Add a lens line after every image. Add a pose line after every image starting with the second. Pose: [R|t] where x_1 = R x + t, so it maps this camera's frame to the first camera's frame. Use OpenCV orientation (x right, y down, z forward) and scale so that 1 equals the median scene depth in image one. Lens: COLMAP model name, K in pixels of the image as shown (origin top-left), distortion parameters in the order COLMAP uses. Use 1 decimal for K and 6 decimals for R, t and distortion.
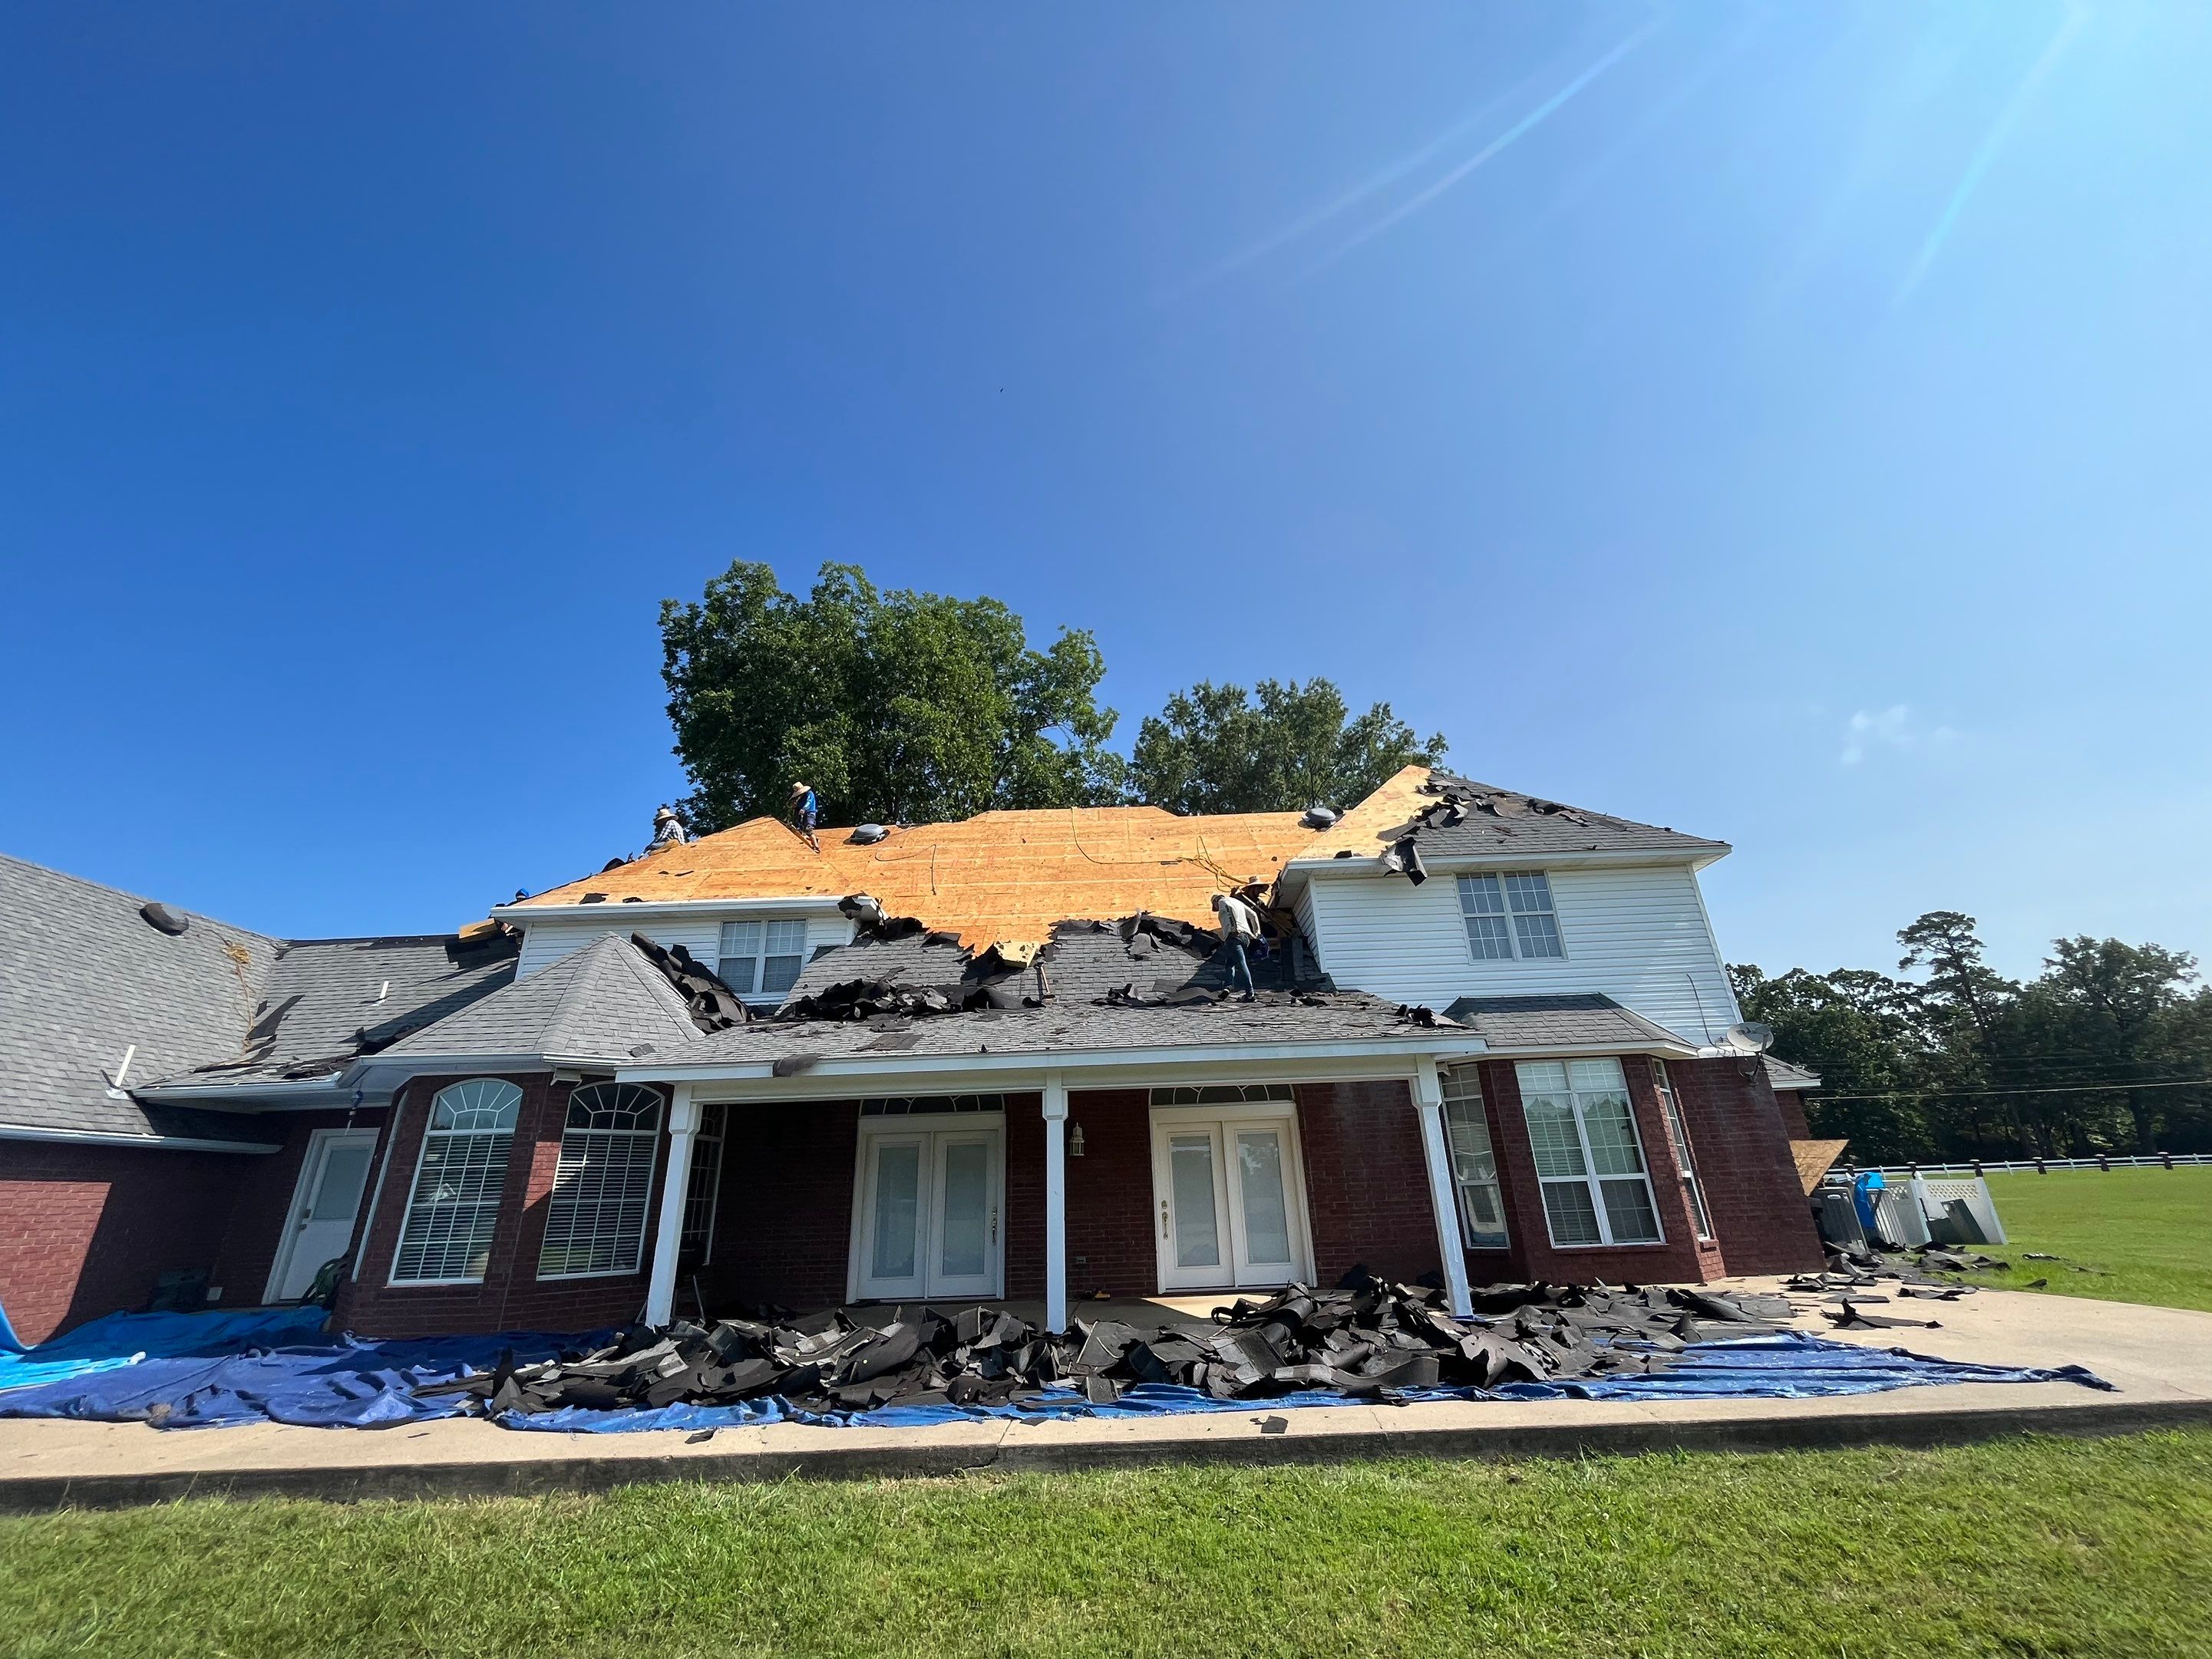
lens RADIAL K [[900.2, 0, 1106.0], [0, 900.2, 829.5], [0, 0, 1]] dist [-0.000755, -0.000276]
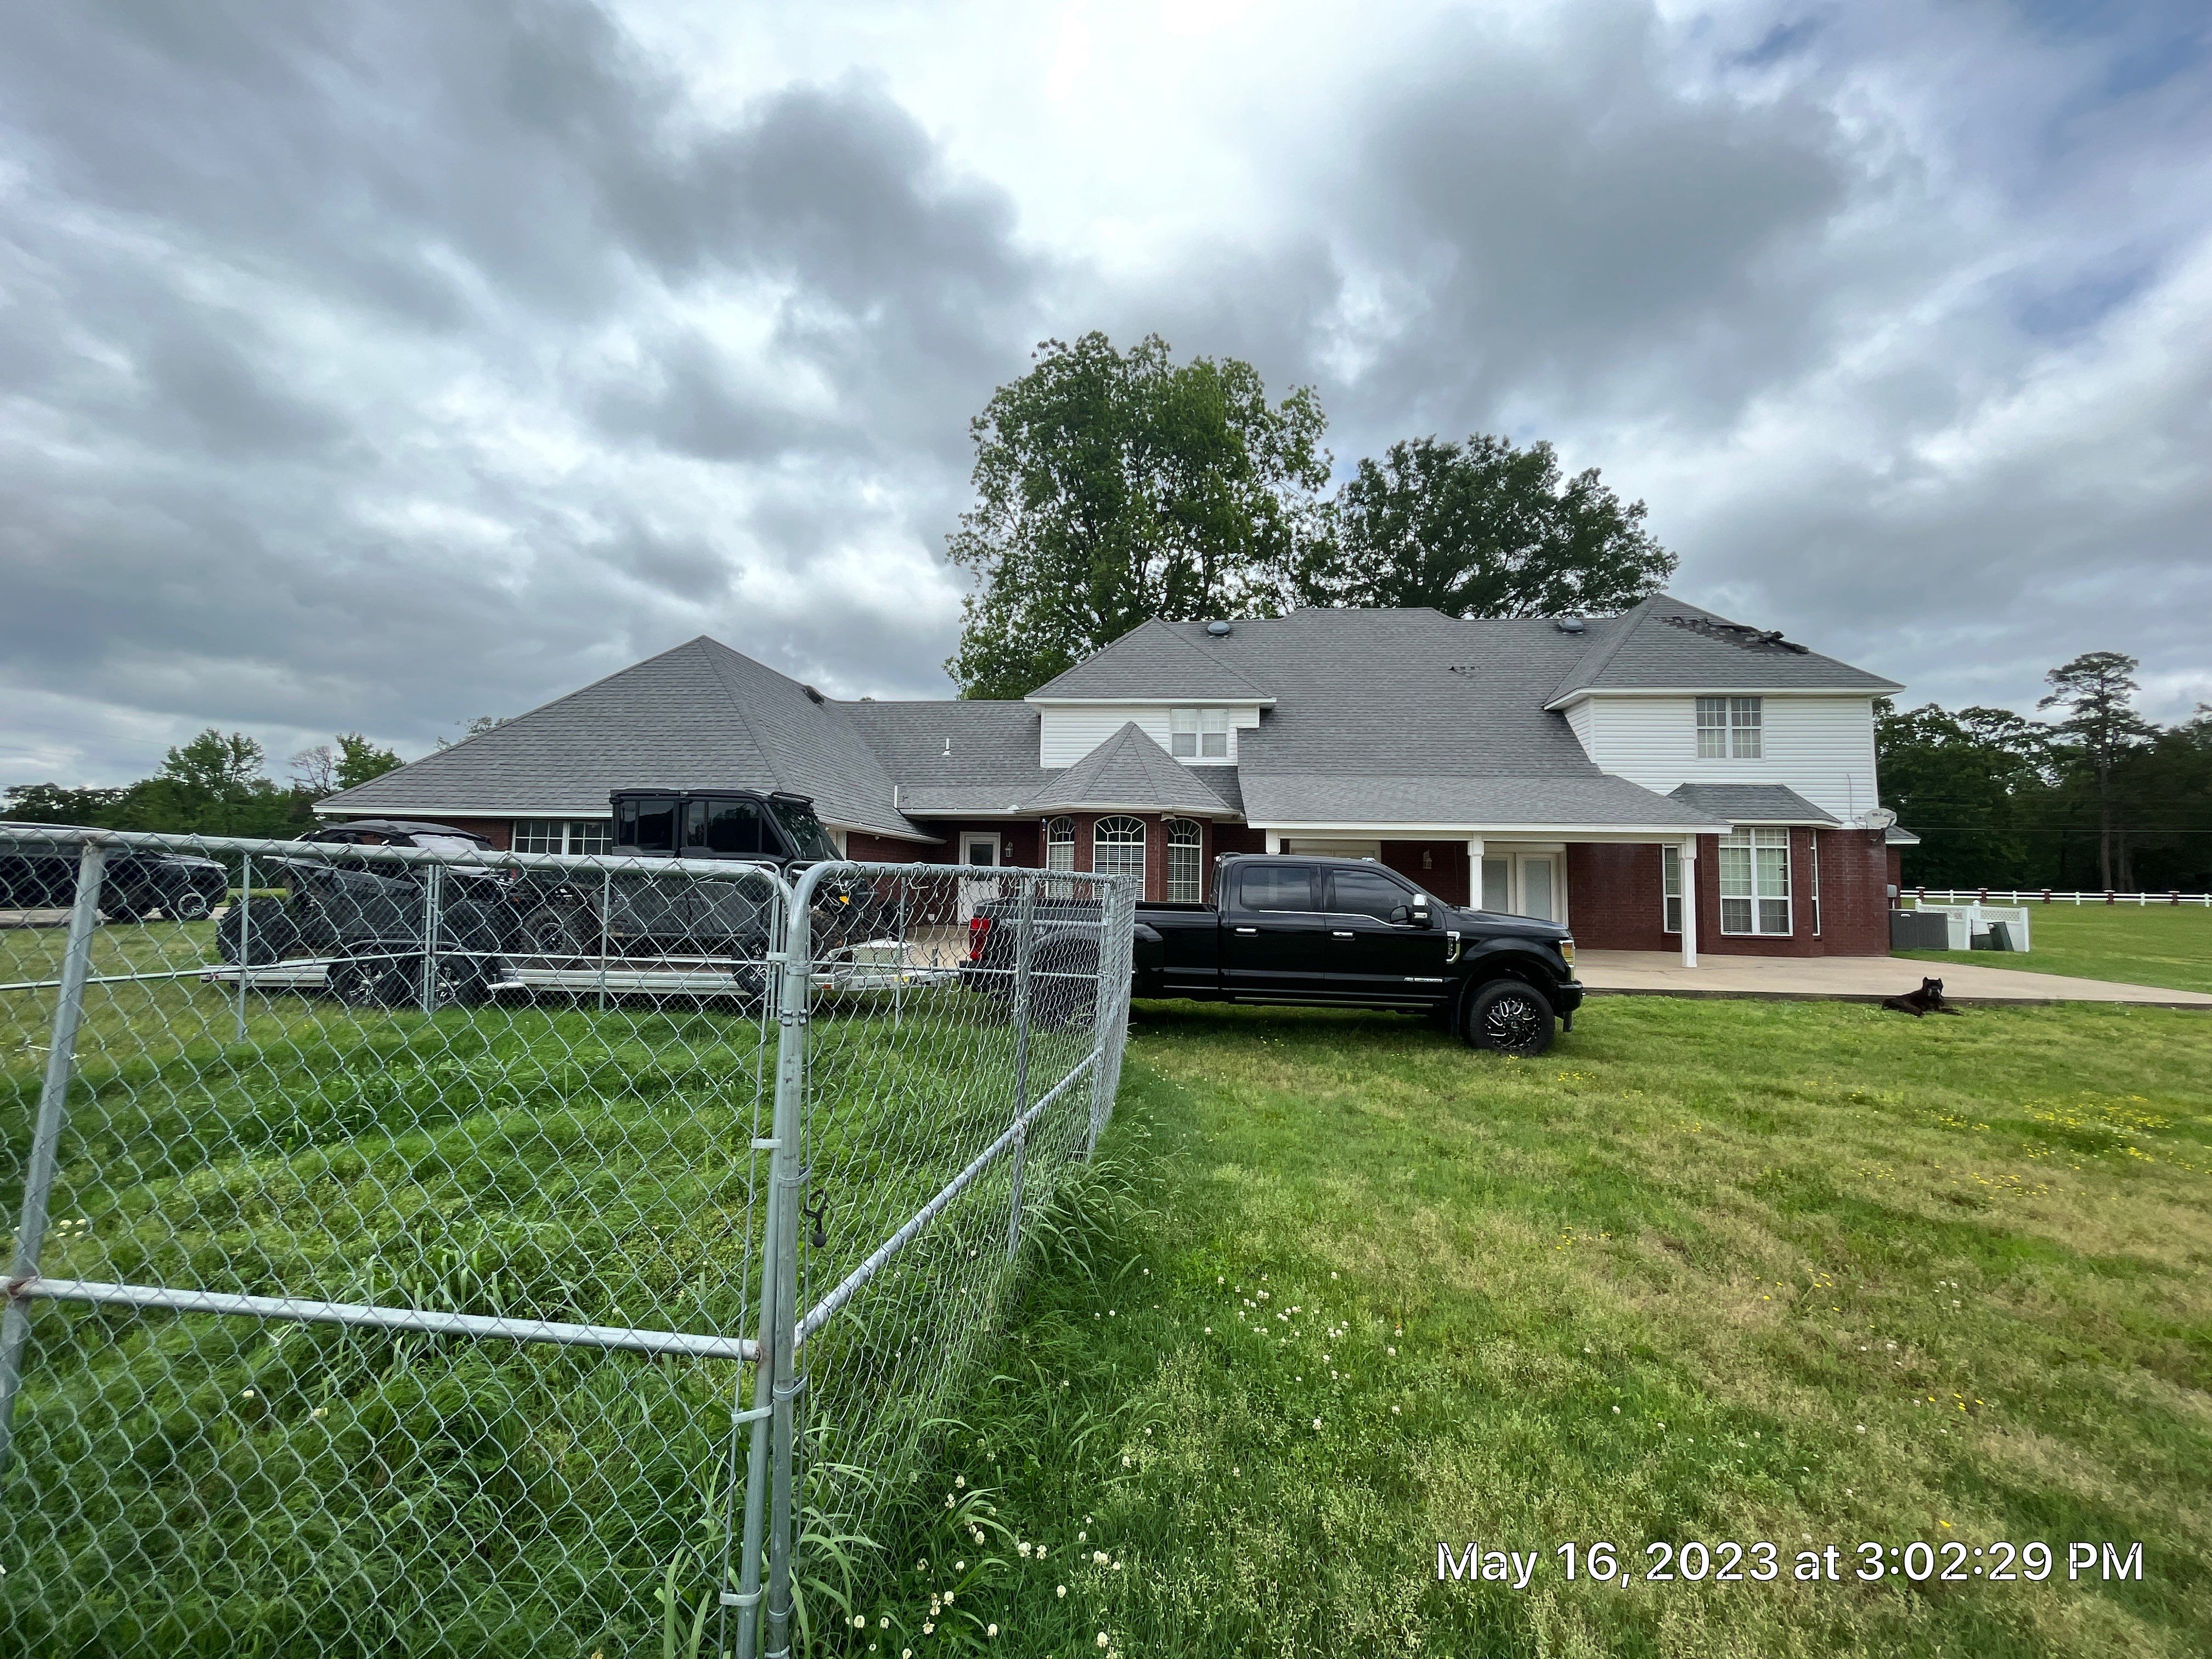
lens RADIAL K [[900.3, 0, 1106.0], [0, 900.3, 829.5], [0, 0, 1]] dist [-0.000755, -0.000276]
pose [[0.995784, 0.046946, -0.078807, -0.152122], [-0.017886, 0.941995, 0.335150, -0.076637], [0.089970, -0.332328, 0.938863, -0.180320]]
